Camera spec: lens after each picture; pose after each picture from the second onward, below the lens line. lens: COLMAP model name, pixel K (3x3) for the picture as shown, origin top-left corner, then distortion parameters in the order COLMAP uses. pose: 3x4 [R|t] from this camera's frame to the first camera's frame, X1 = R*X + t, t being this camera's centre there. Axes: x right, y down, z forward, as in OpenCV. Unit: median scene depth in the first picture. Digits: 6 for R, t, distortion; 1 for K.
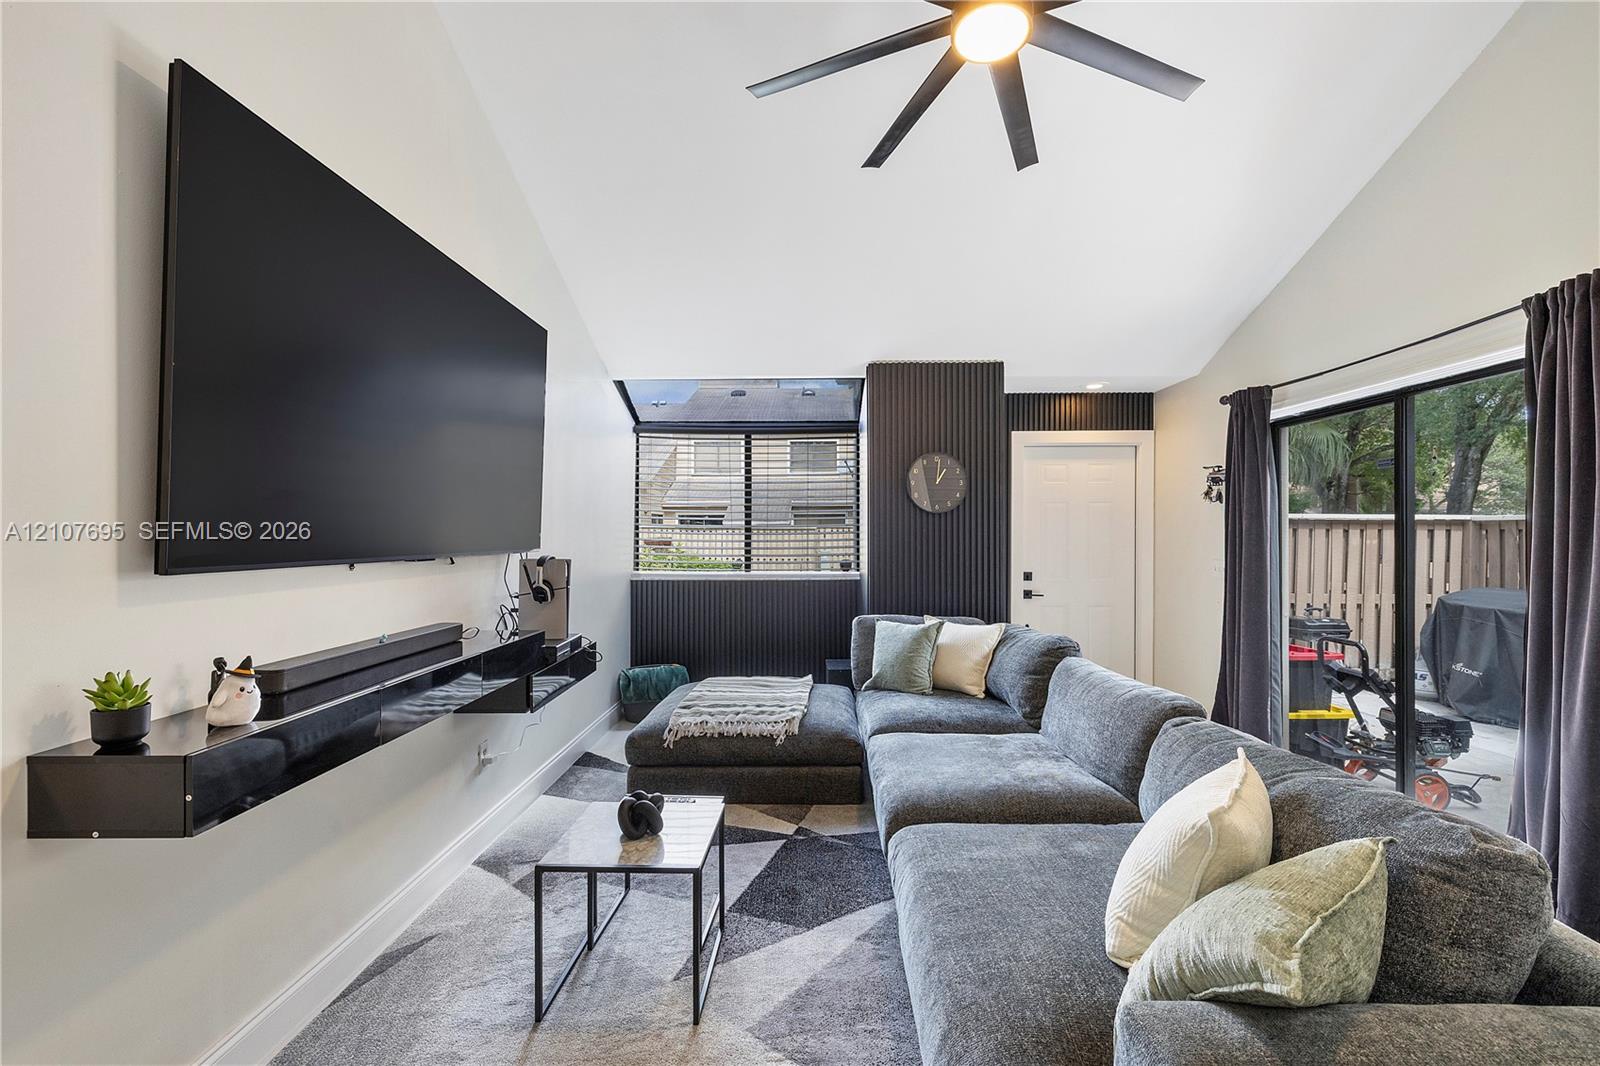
lens RADIAL K [[672.4, 0, 808.7], [0, 672.4, 532.6], [0, 0, 1]] dist [-0.000848, 0.000682]
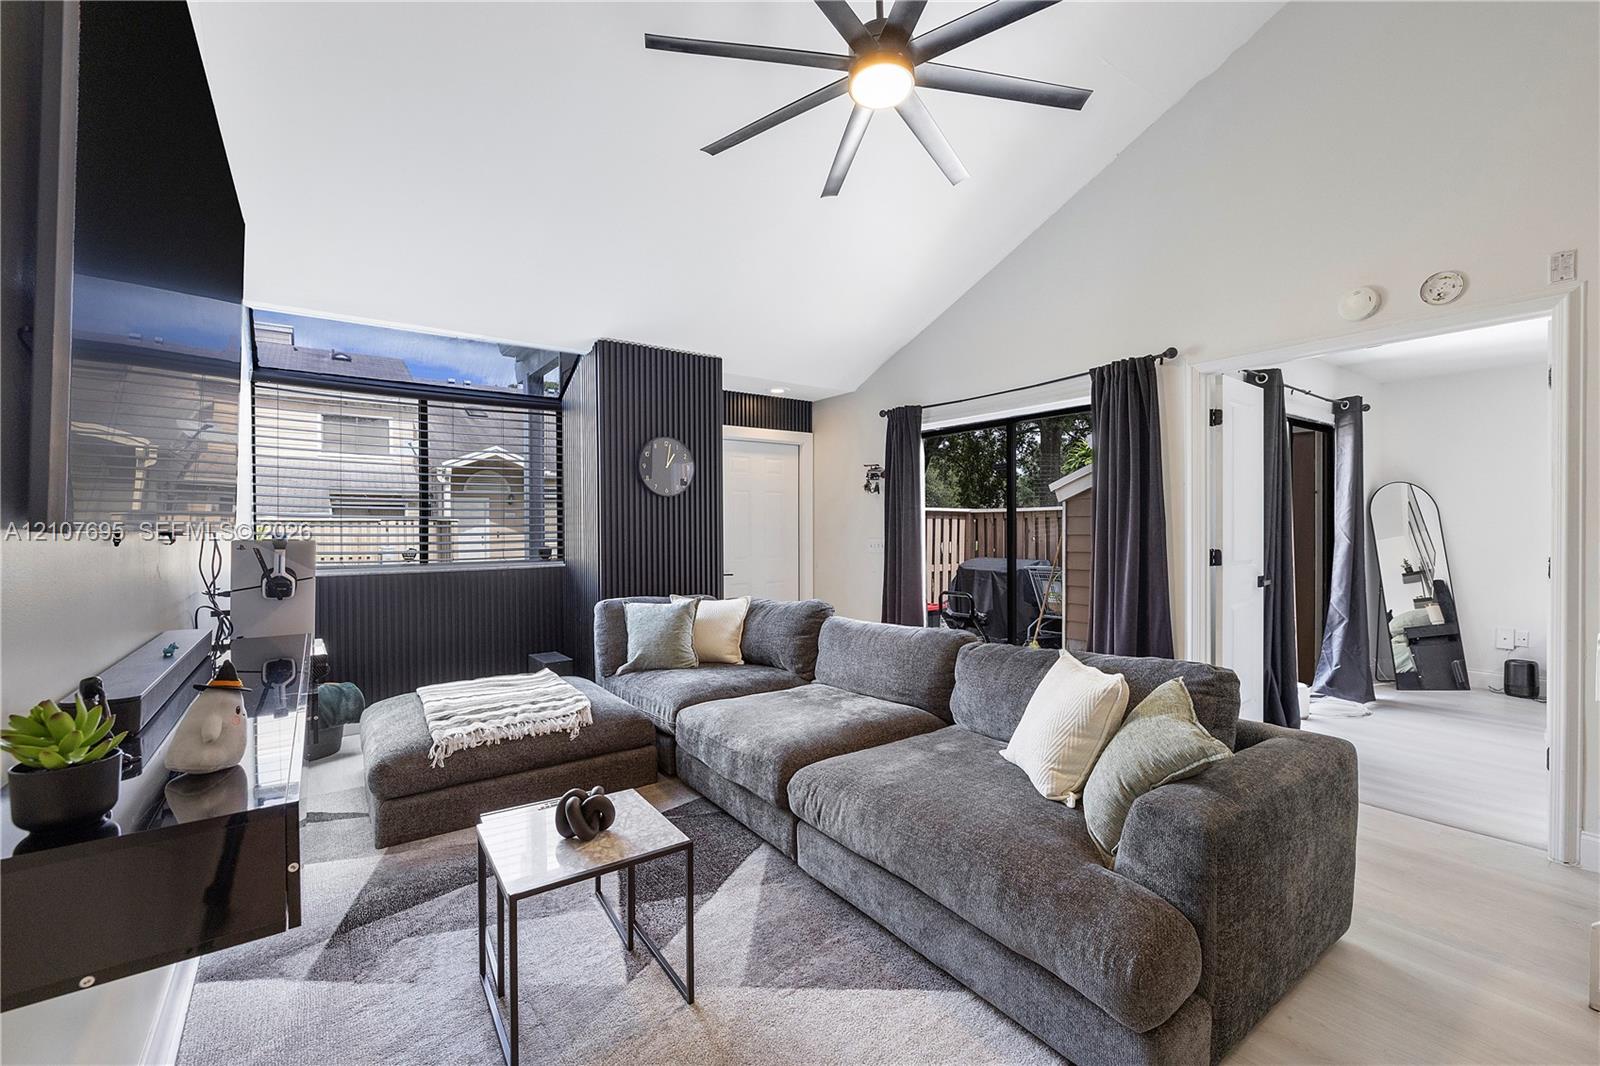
lens RADIAL K [[672.4, 0, 796.1], [0, 672.4, 531.2], [0, 0, 1]] dist [-0.000848, 0.000682]
pose [[0.808567, -0.005575, 0.588377, -0.300380], [0.003417, 0.999983, 0.004778, 0.023472], [-0.588394, -0.001853, 0.808573, 0.063549]]
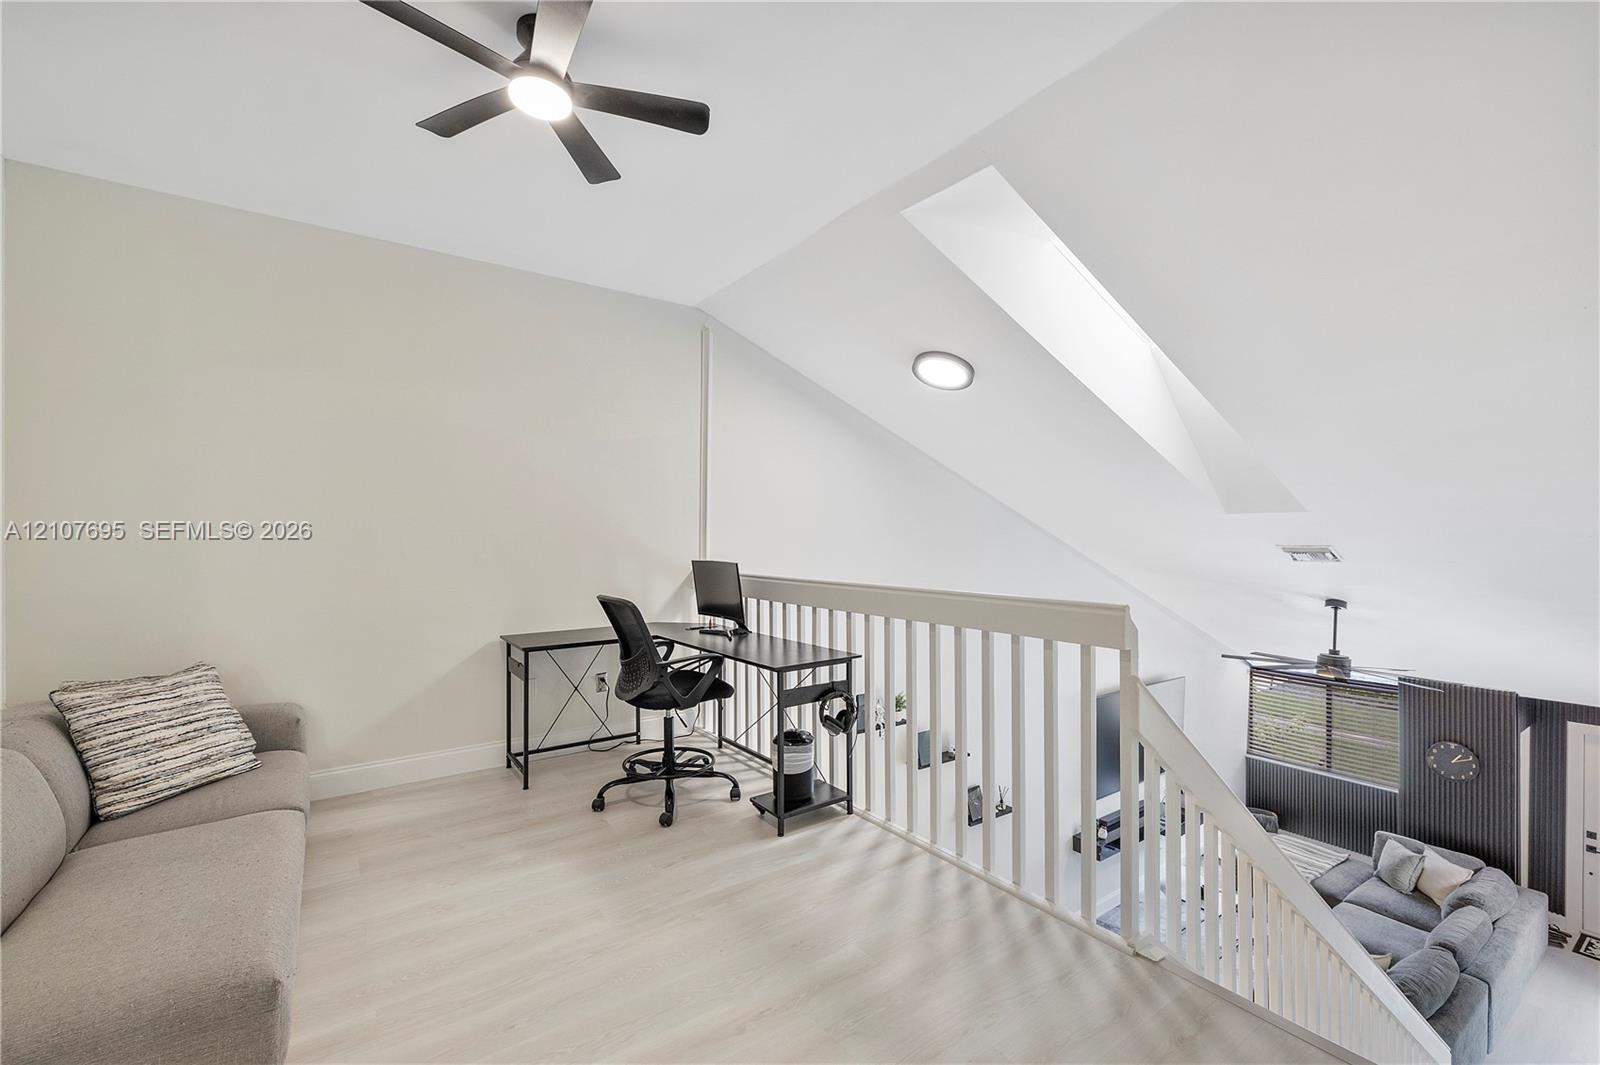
lens RADIAL K [[672.4, 0, 804.7], [0, 672.4, 536.7], [0, 0, 1]] dist [-0.000848, 0.000682]
pose [[0.584803, -0.005042, -0.811159, 0.692096], [0.001752, 0.999986, -0.004953, -0.706447], [0.811173, 0.001475, 0.584804, -1.372948]]
